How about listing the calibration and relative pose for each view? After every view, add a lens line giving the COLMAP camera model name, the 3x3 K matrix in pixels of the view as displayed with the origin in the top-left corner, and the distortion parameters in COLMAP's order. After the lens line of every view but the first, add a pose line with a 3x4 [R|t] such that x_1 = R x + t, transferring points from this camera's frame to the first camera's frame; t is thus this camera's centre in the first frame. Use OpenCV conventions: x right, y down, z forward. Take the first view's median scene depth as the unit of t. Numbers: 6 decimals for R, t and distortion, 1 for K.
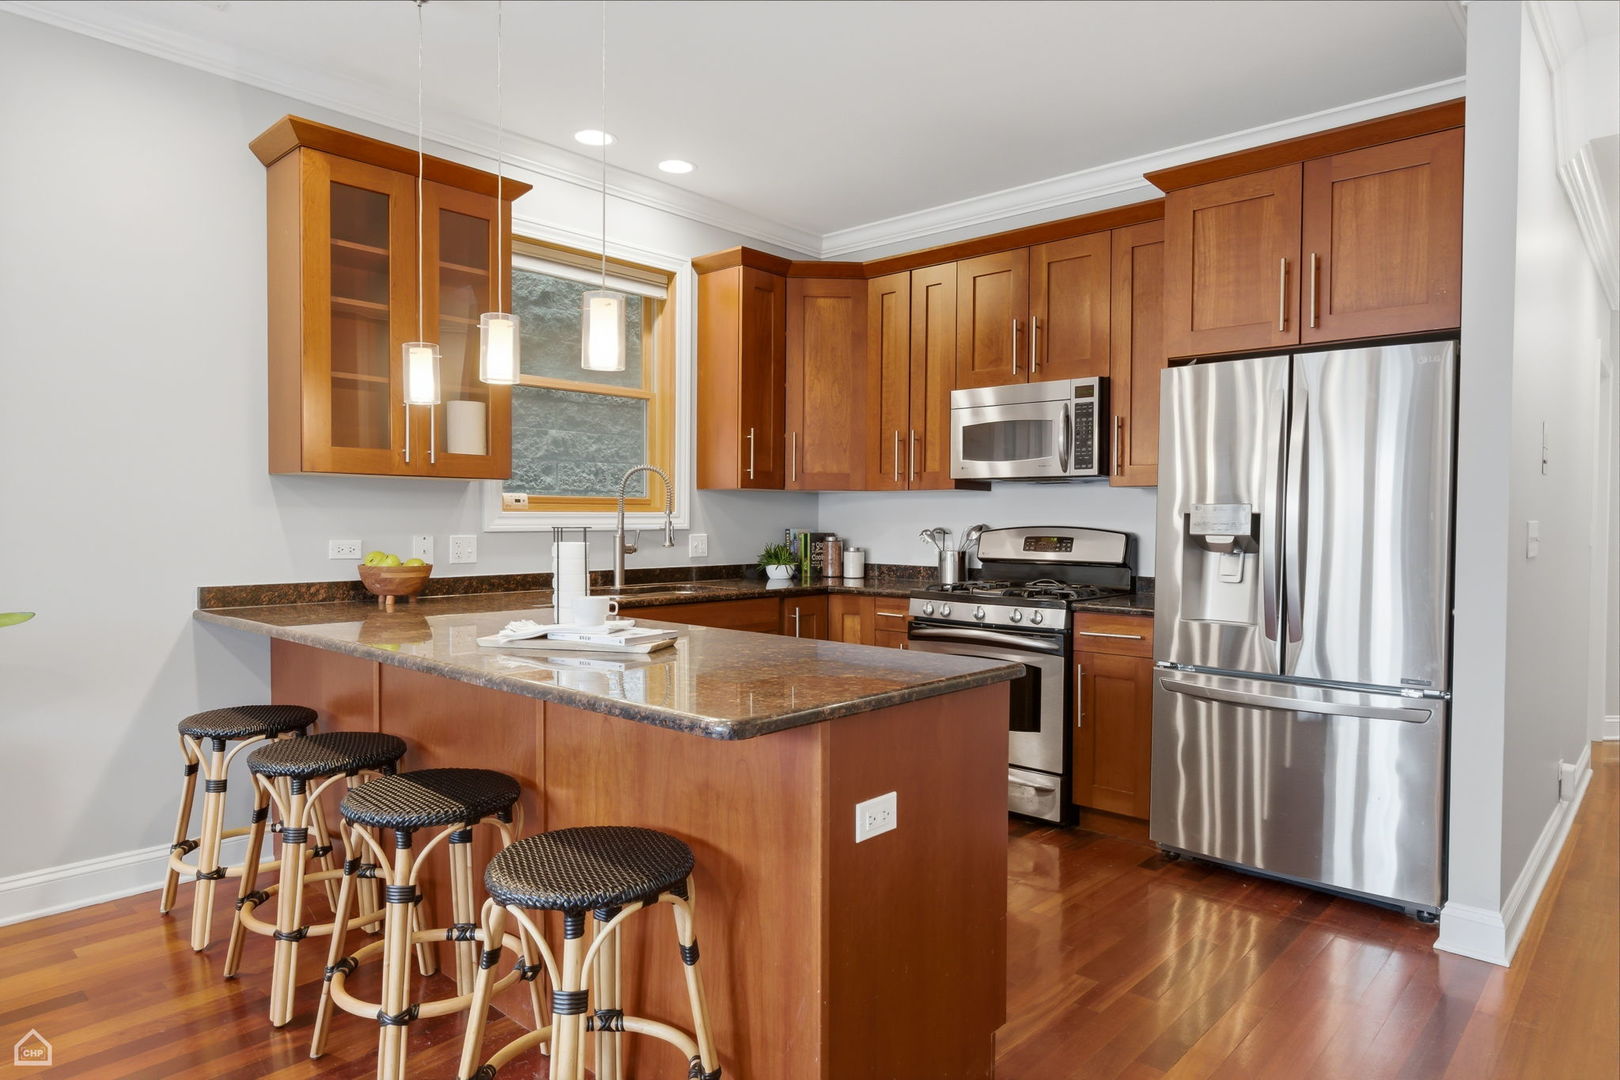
lens RADIAL K [[973.8, 0, 811.5], [0, 973.8, 534.1], [0, 0, 1]] dist [-0.002056, 0.000033]
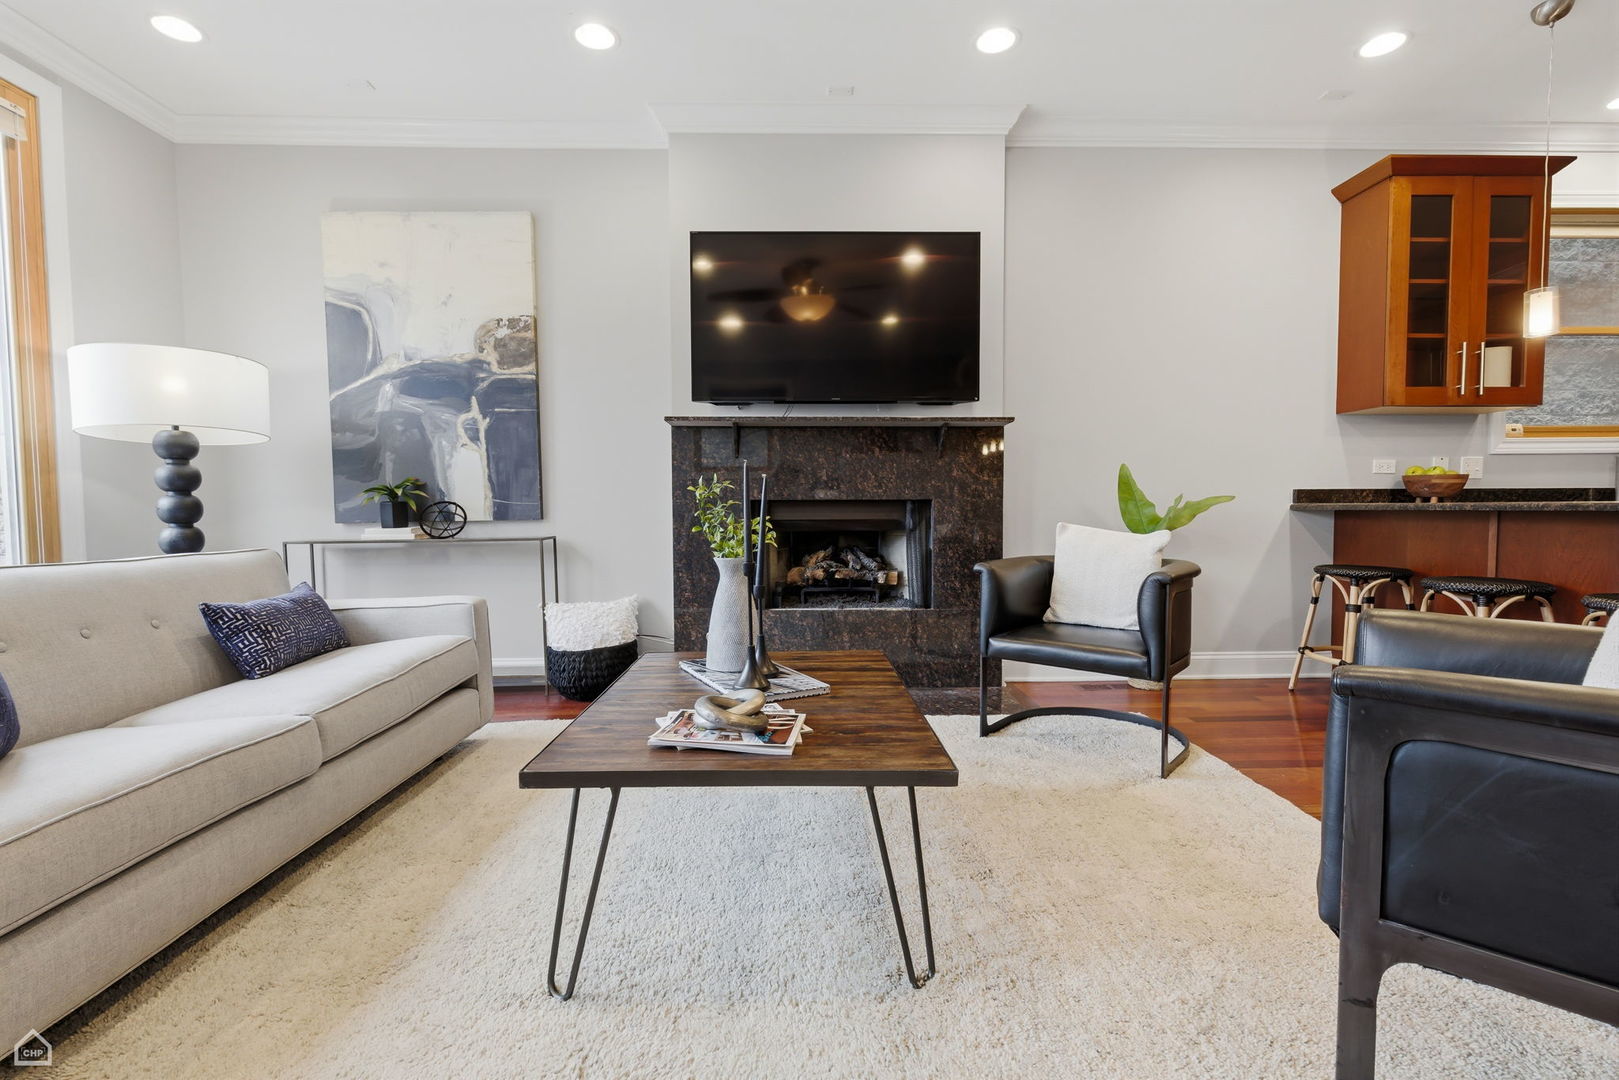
lens RADIAL K [[731.2, 0, 808.4], [0, 731.2, 545.4], [0, 0, 1]] dist [-0.001061, 0.000562]
pose [[0.692873, 0.021164, -0.720749, -0.252624], [-0.001485, 0.999609, 0.027925, 0.086987], [0.721058, -0.018278, 0.692633, -0.281470]]
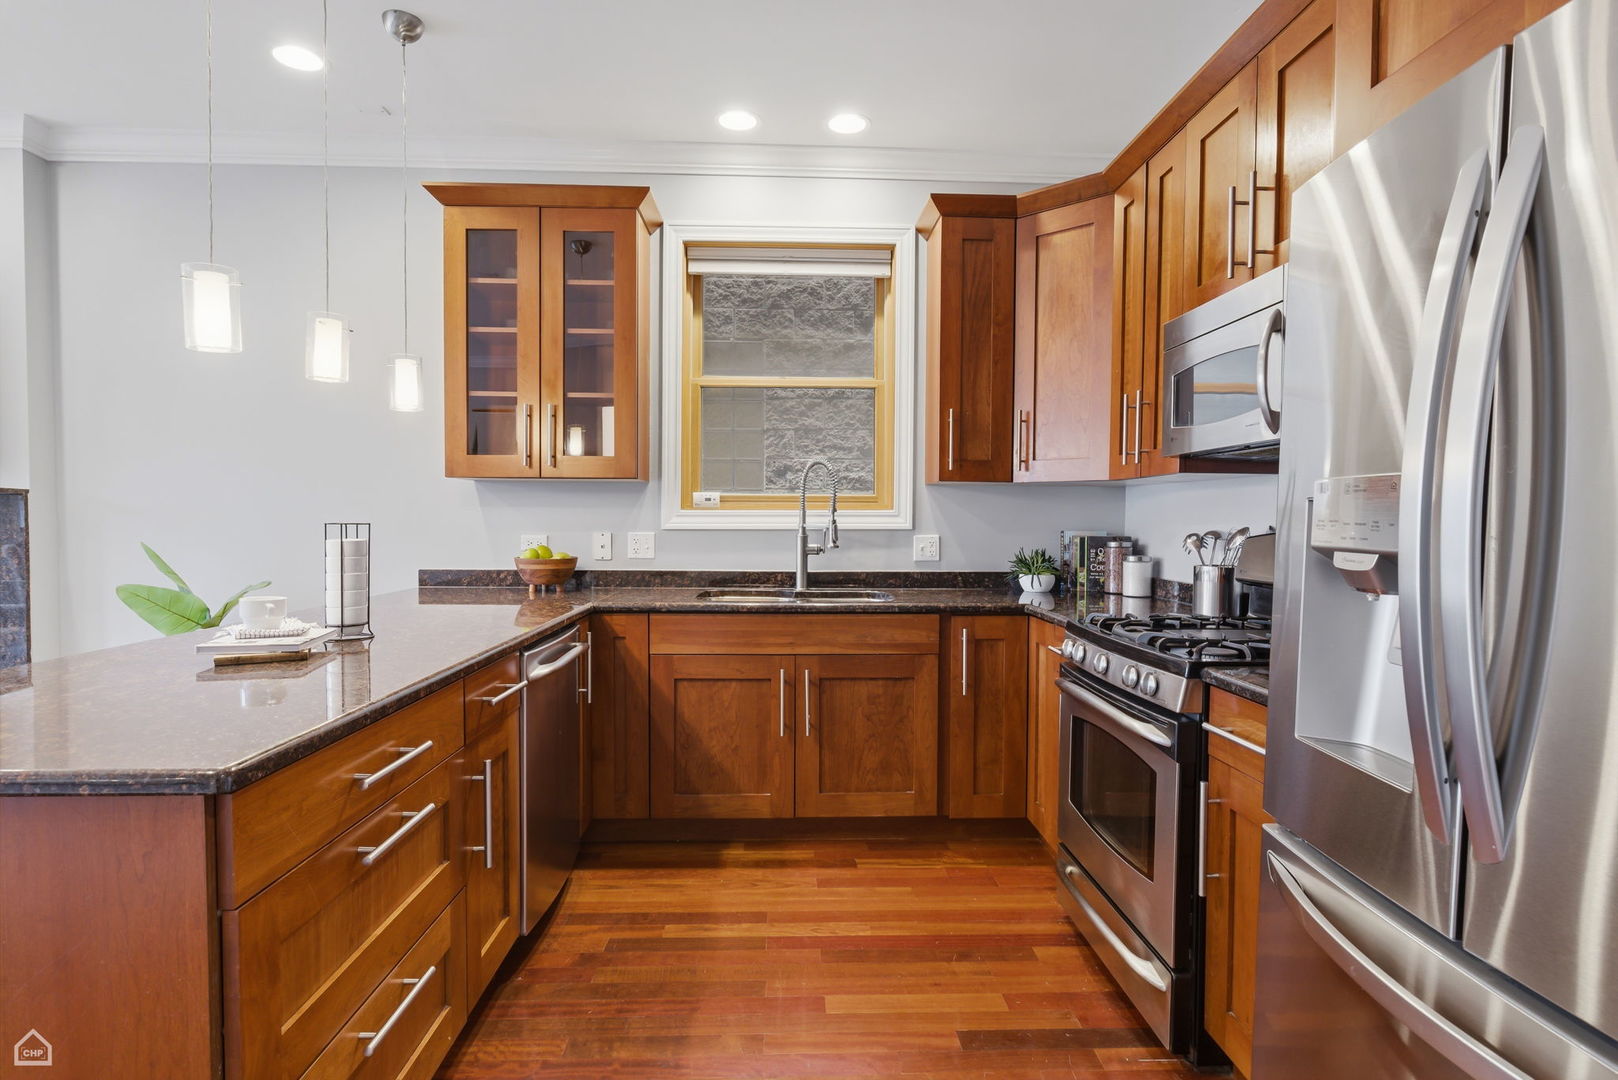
lens RADIAL K [[824.4, 0, 804.2], [0, 824.4, 541.8], [0, 0, 1]] dist [-0.004771, -0.000654]
pose [[0.701440, 0.022182, -0.712383, 0.396295], [-0.014274, 0.999752, 0.017075, -0.006264], [0.712586, -0.001809, 0.701583, 0.460872]]
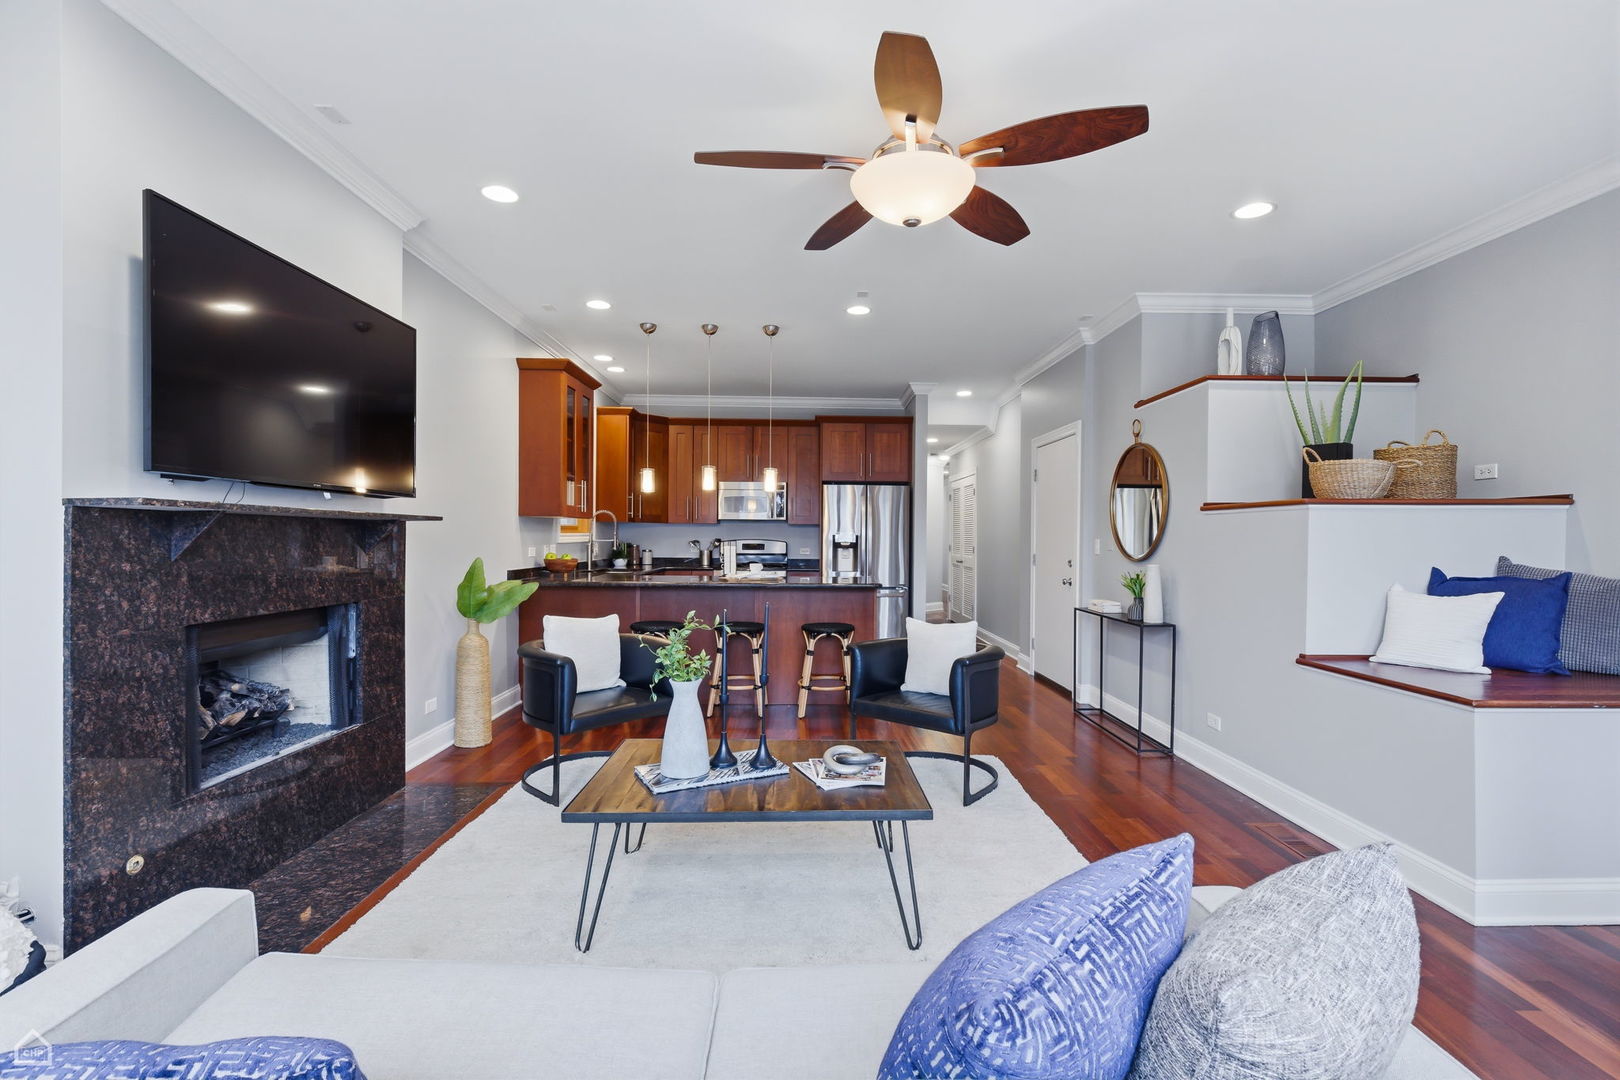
lens RADIAL K [[731.7, 0, 813.5], [0, 731.7, 539.5], [0, 0, 1]] dist [-0.001061, 0.000562]
pose [[0.726444, -0.003507, 0.687217, -0.954214], [0.007355, 0.999969, -0.002672, -0.002117], [-0.687187, 0.006996, 0.726447, -0.462487]]
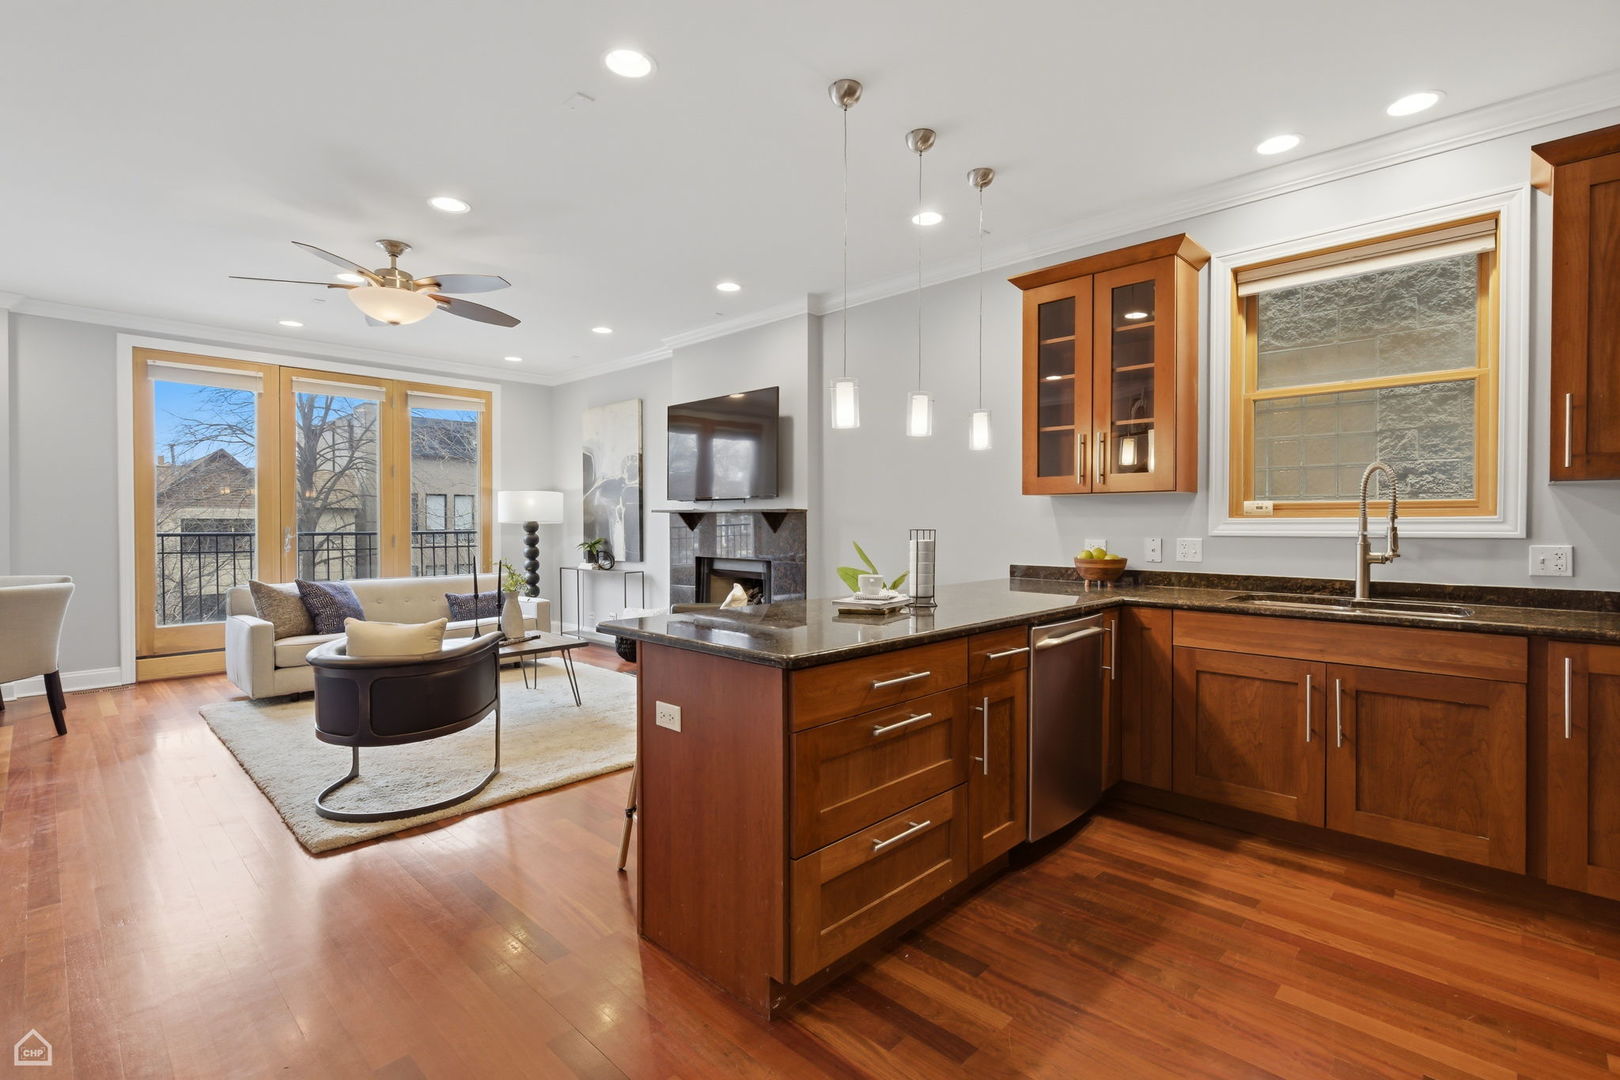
lens RADIAL K [[731.7, 0, 829.7], [0, 731.7, 529.5], [0, 0, 1]] dist [-0.001061, 0.000562]
pose [[-0.009555, 0.005364, -0.999940, 0.517444], [-0.016406, 0.999850, 0.005520, -0.007235], [0.999820, 0.016458, -0.009466, 0.534130]]
